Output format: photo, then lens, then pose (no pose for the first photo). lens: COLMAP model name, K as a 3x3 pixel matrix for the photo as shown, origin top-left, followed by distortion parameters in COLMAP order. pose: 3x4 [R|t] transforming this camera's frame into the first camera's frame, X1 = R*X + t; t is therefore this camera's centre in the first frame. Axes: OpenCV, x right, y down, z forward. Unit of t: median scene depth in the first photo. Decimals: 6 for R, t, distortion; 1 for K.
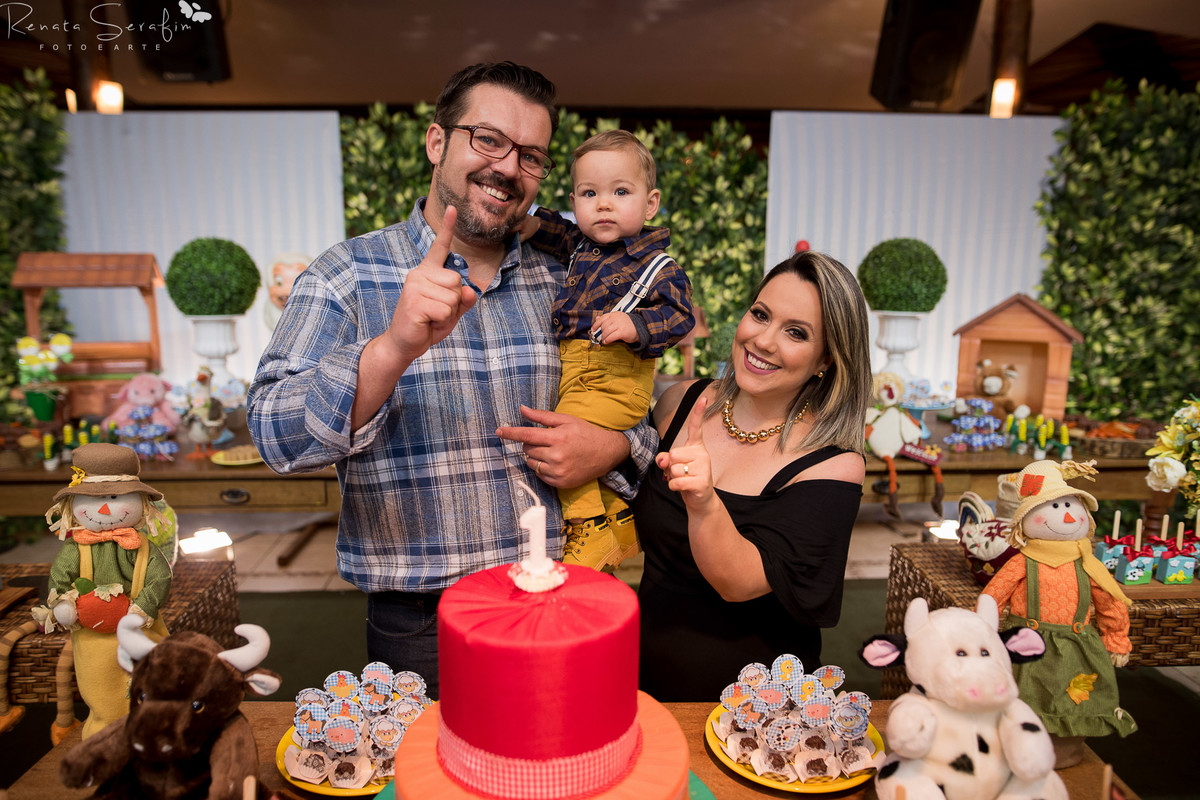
lens RADIAL K [[829.6, 0, 594.0], [0, 829.6, 398.5], [0, 0, 1]] dist [-0.055538, 0.046935]
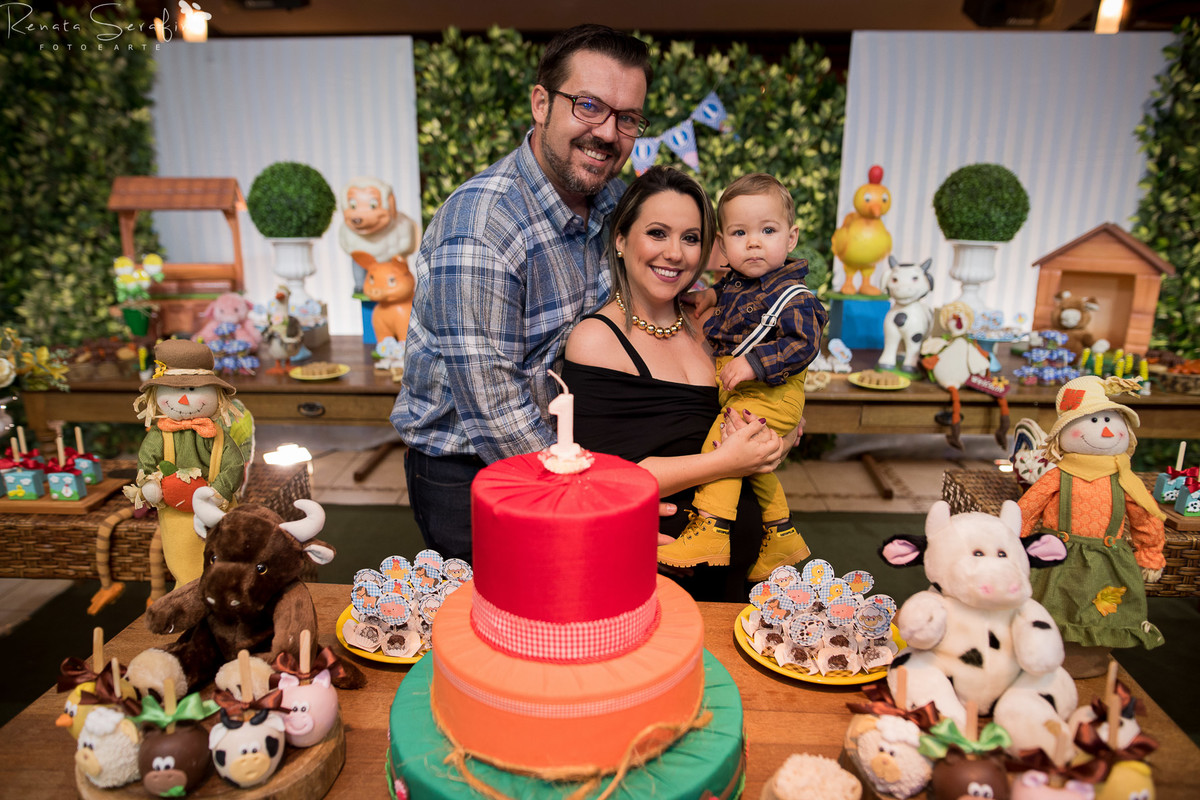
lens RADIAL K [[829.6, 0, 594.0], [0, 829.6, 398.5], [0, 0, 1]] dist [-0.055538, 0.046935]
pose [[0.995579, 0.025623, -0.090369, 0.019190], [-0.018594, 0.996798, 0.077773, 0.015582], [0.092073, -0.075749, 0.992867, -0.016141]]
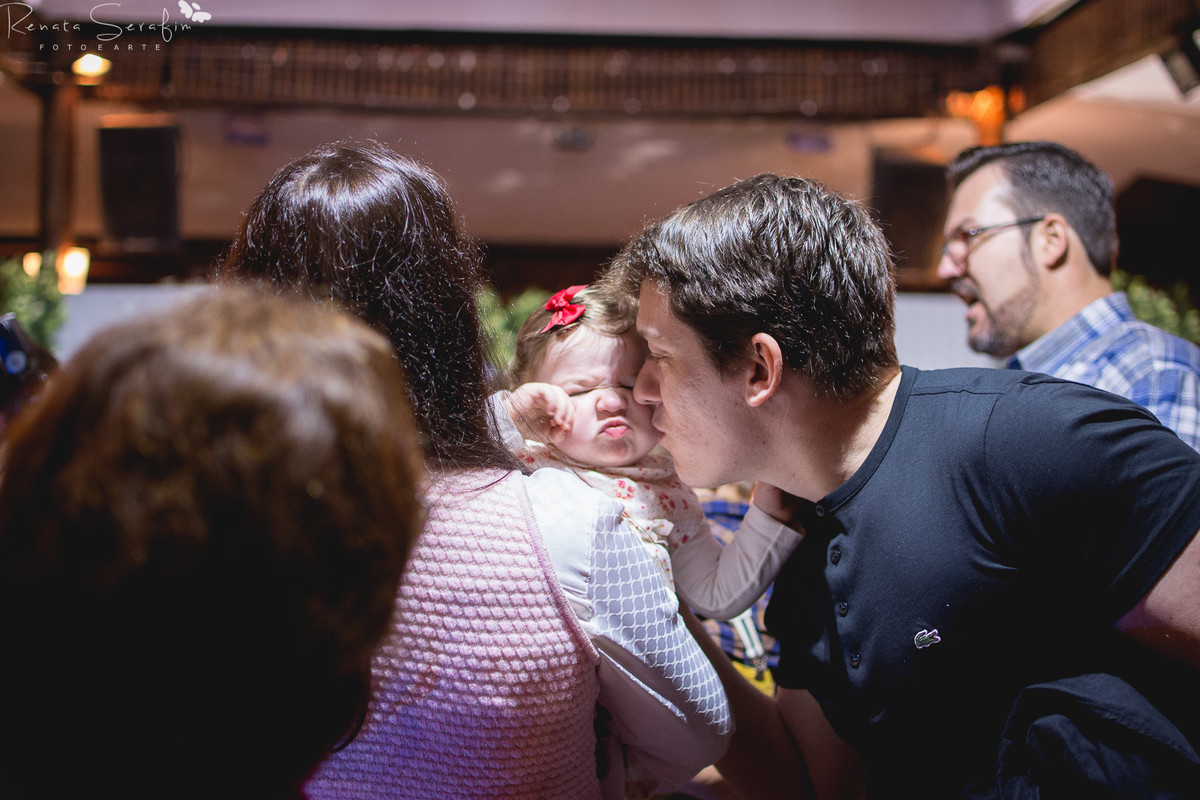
lens RADIAL K [[1914.7, 0, 600.0], [0, 1914.7, 400.0], [0, 0, 1]] dist [-0.156524, 0.024196]
pose [[0.999724, 0.007807, 0.022169, -0.007941], [-0.003106, 0.978833, -0.204636, 0.437697], [-0.023298, 0.204511, 0.978587, -2.083858]]
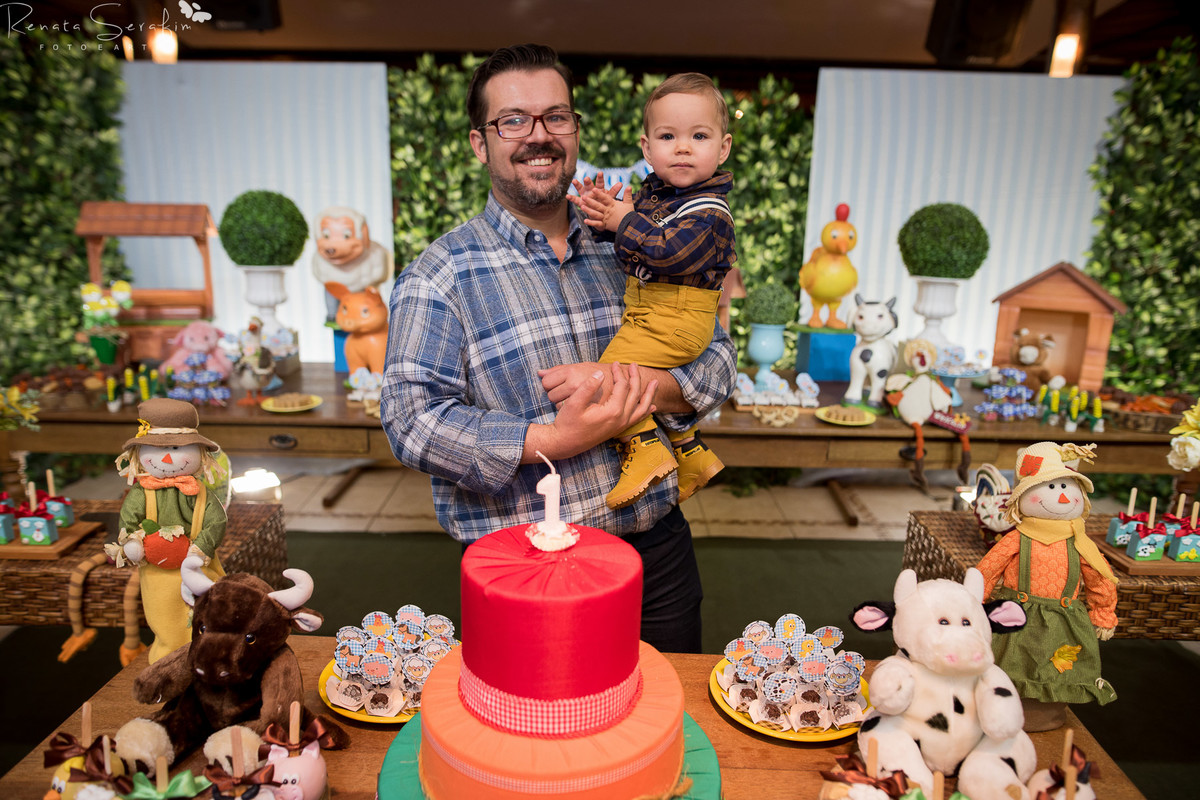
lens RADIAL K [[829.6, 0, 594.0], [0, 829.6, 398.5], [0, 0, 1]] dist [-0.055538, 0.046935]
pose [[0.998263, 0.030597, -0.050339, 0.011517], [-0.027433, 0.997675, 0.062381, -0.012197], [0.052130, -0.060892, 0.996782, -0.026896]]
